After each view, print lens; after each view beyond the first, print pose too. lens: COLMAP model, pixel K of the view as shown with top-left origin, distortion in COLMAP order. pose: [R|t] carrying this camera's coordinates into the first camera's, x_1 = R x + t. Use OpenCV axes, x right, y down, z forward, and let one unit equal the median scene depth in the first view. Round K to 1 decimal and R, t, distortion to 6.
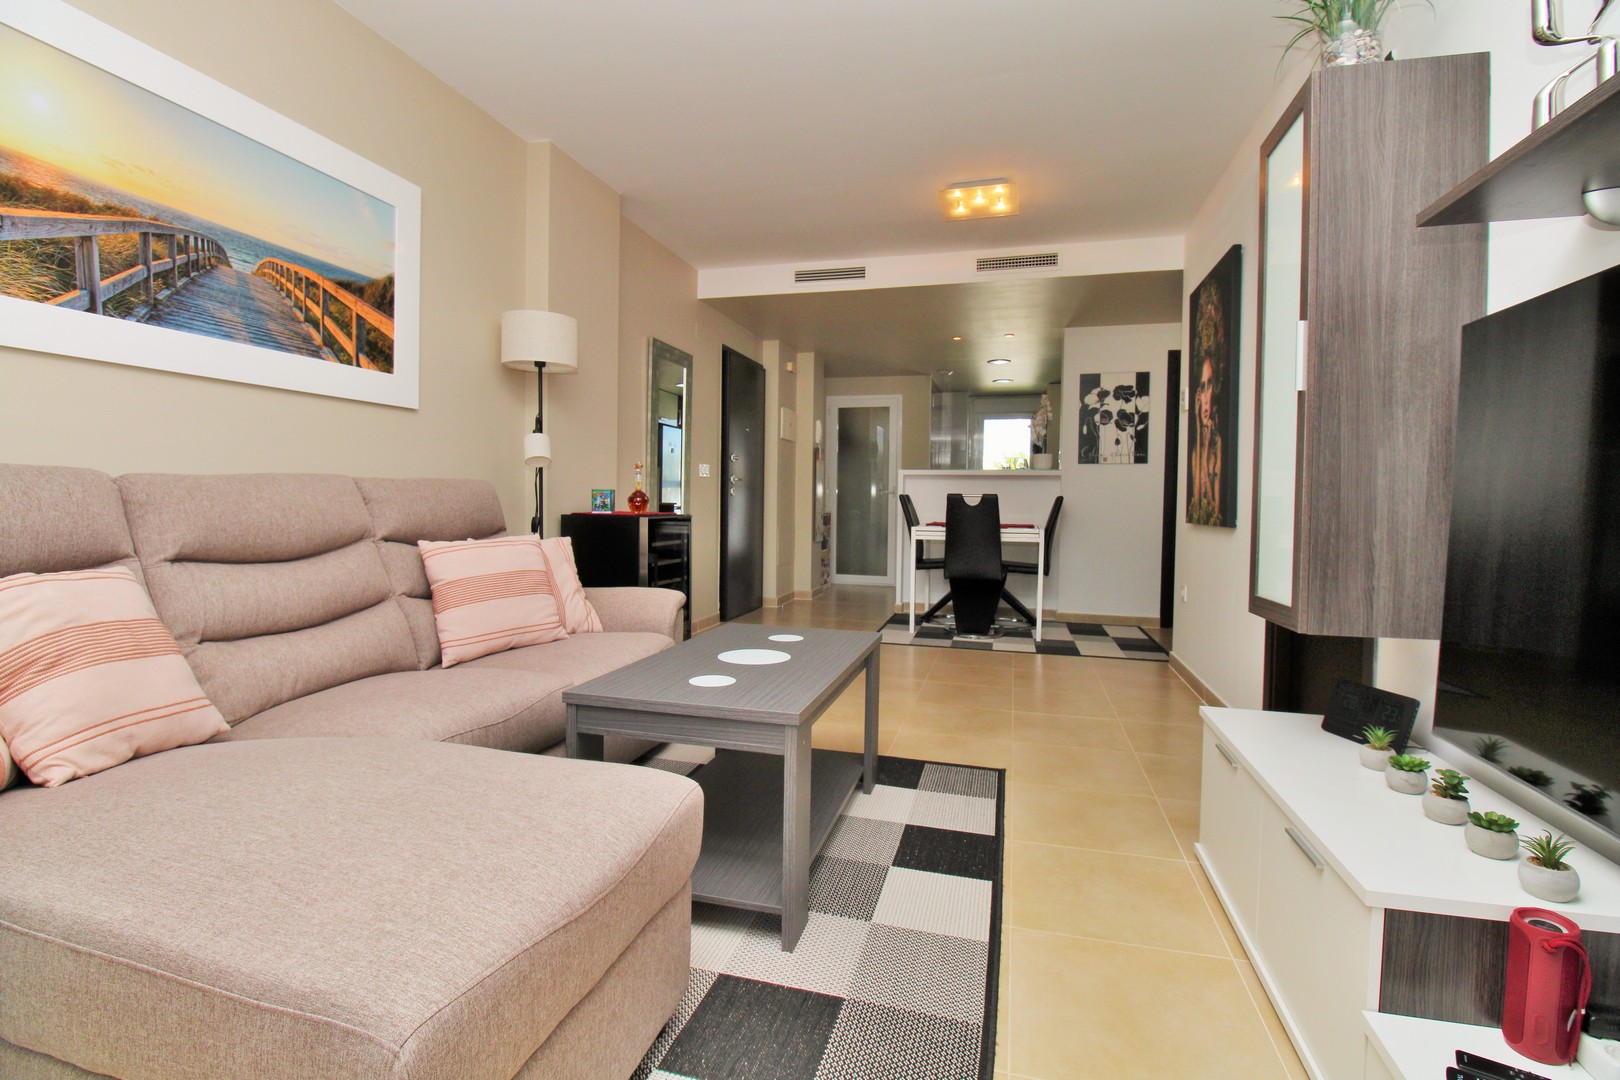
lens RADIAL K [[746.1, 0, 817.5], [0, 746.1, 524.9], [0, 0, 1]] dist [-0.001226, -0.013378]
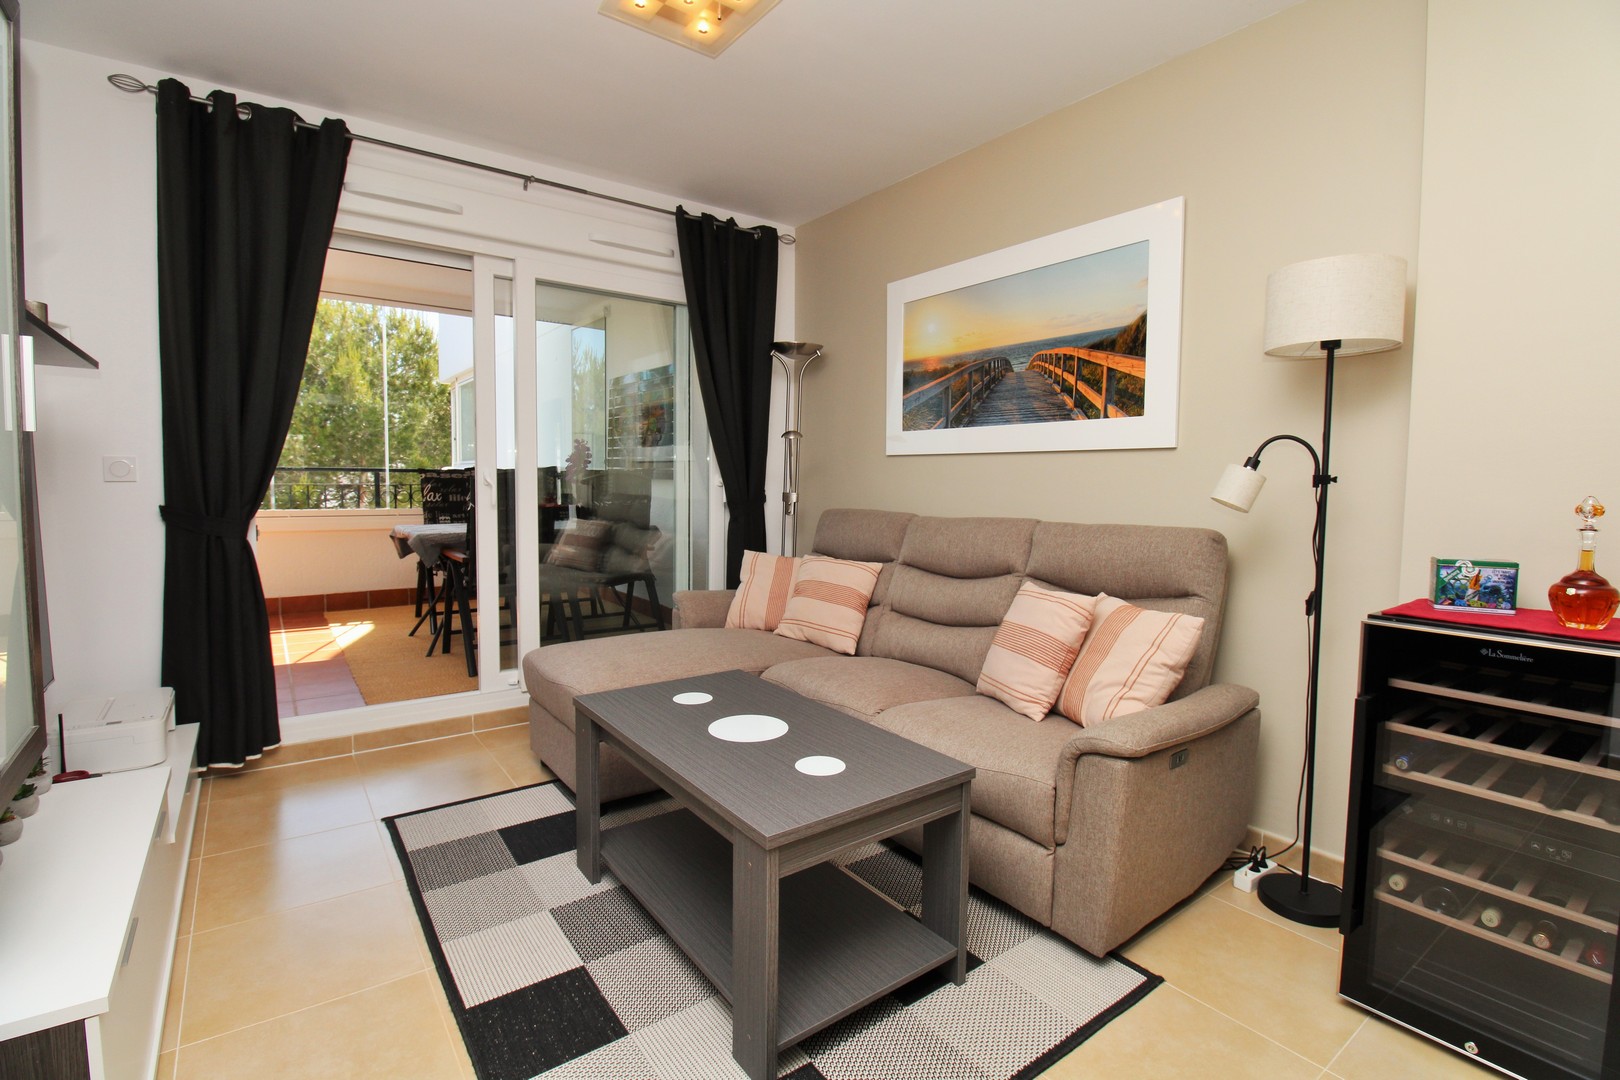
lens RADIAL K [[746.1, 0, 817.5], [0, 746.1, 524.9], [0, 0, 1]] dist [-0.001226, -0.013378]
pose [[-0.617050, 0.030067, -0.786350, 0.511824], [-0.043158, 0.996473, 0.071968, -0.127383], [0.785740, 0.078345, -0.613576, 1.436851]]
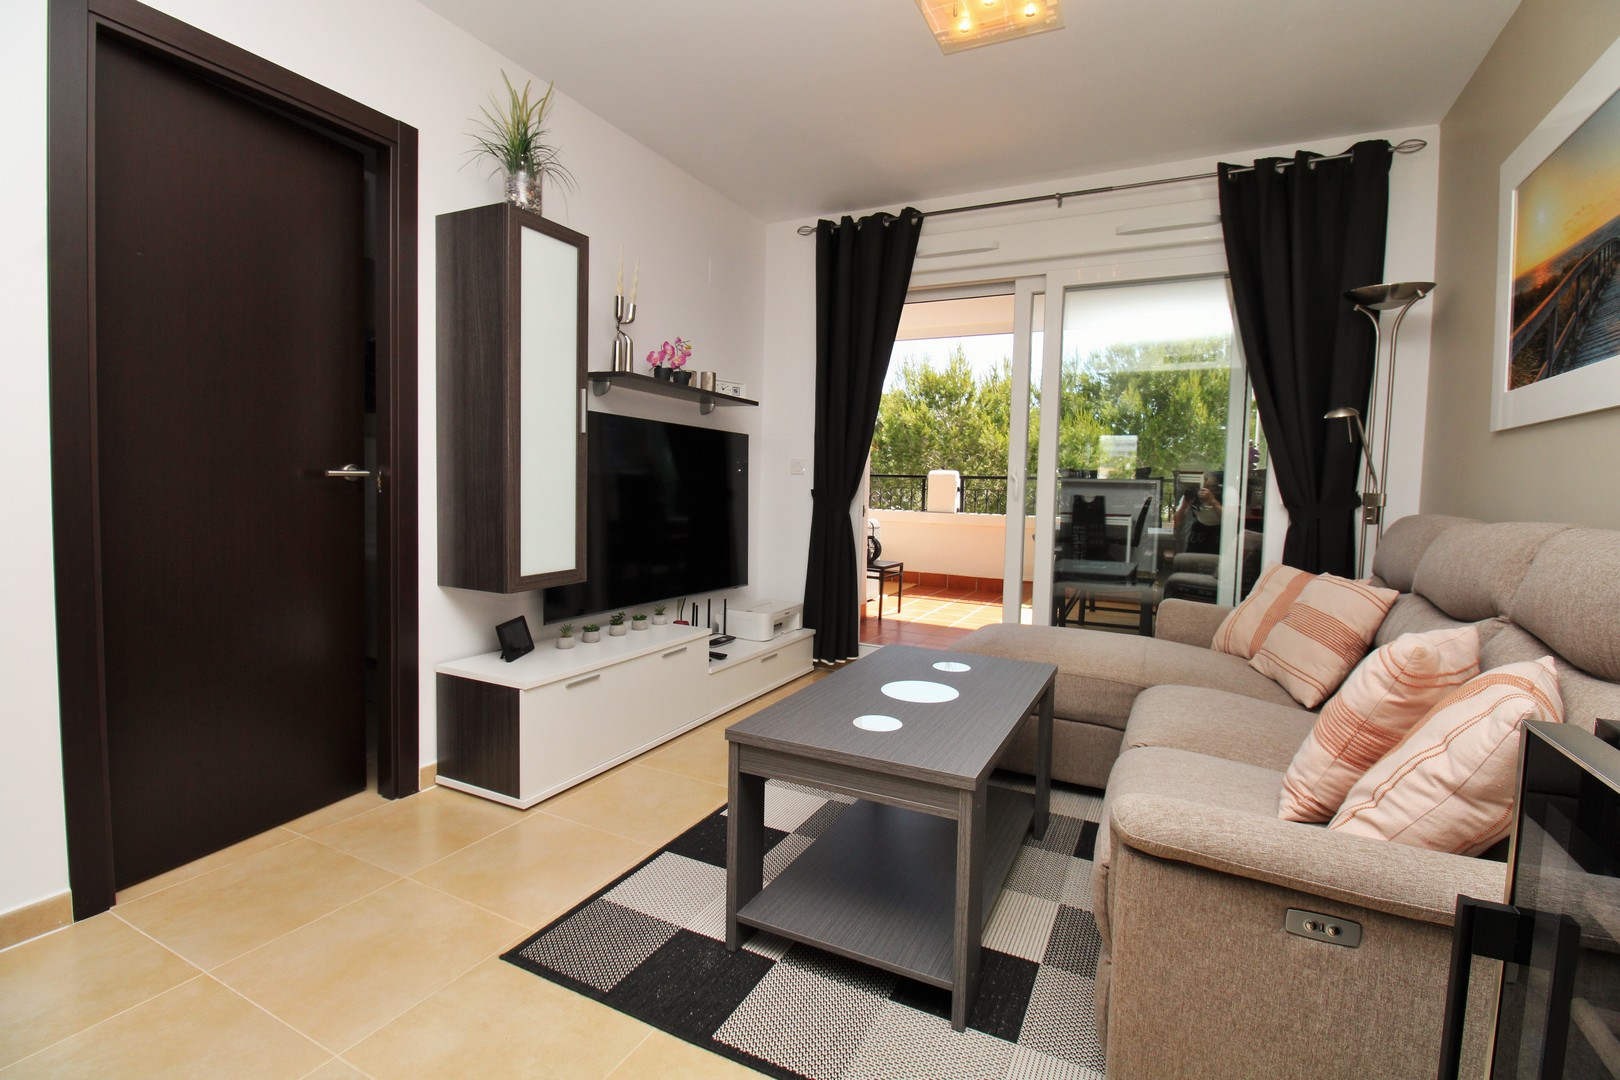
lens RADIAL K [[746.1, 0, 817.5], [0, 746.1, 524.9], [0, 0, 1]] dist [-0.001226, -0.013378]
pose [[-0.979019, -0.047388, 0.198184, -0.118679], [-0.031253, 0.995995, 0.083766, -0.098513], [-0.201359, 0.075814, -0.976579, 1.726729]]
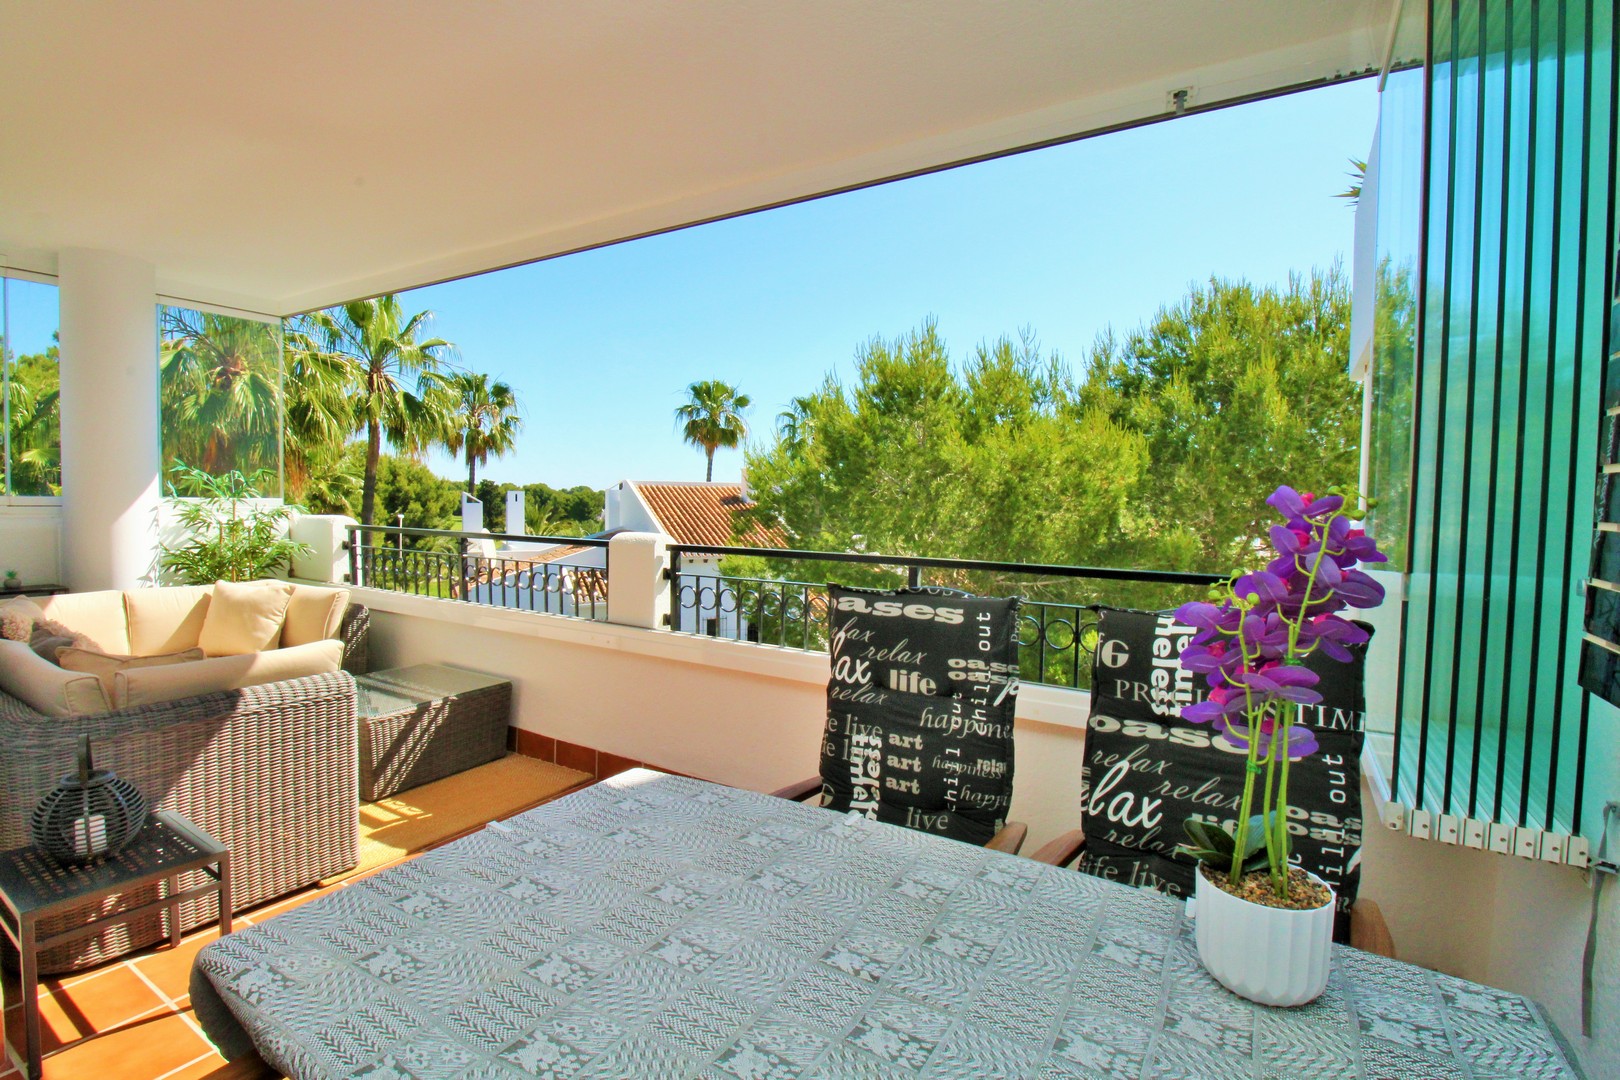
lens RADIAL K [[748.8, 0, 810.3], [0, 748.8, 528.6], [0, 0, 1]] dist [0.000025, -0.013661]
pose [[-0.952722, -0.037174, 0.301560, -0.757963], [-0.015709, 0.997186, 0.073297, -0.199175], [-0.303436, 0.065095, -0.950626, -0.173987]]
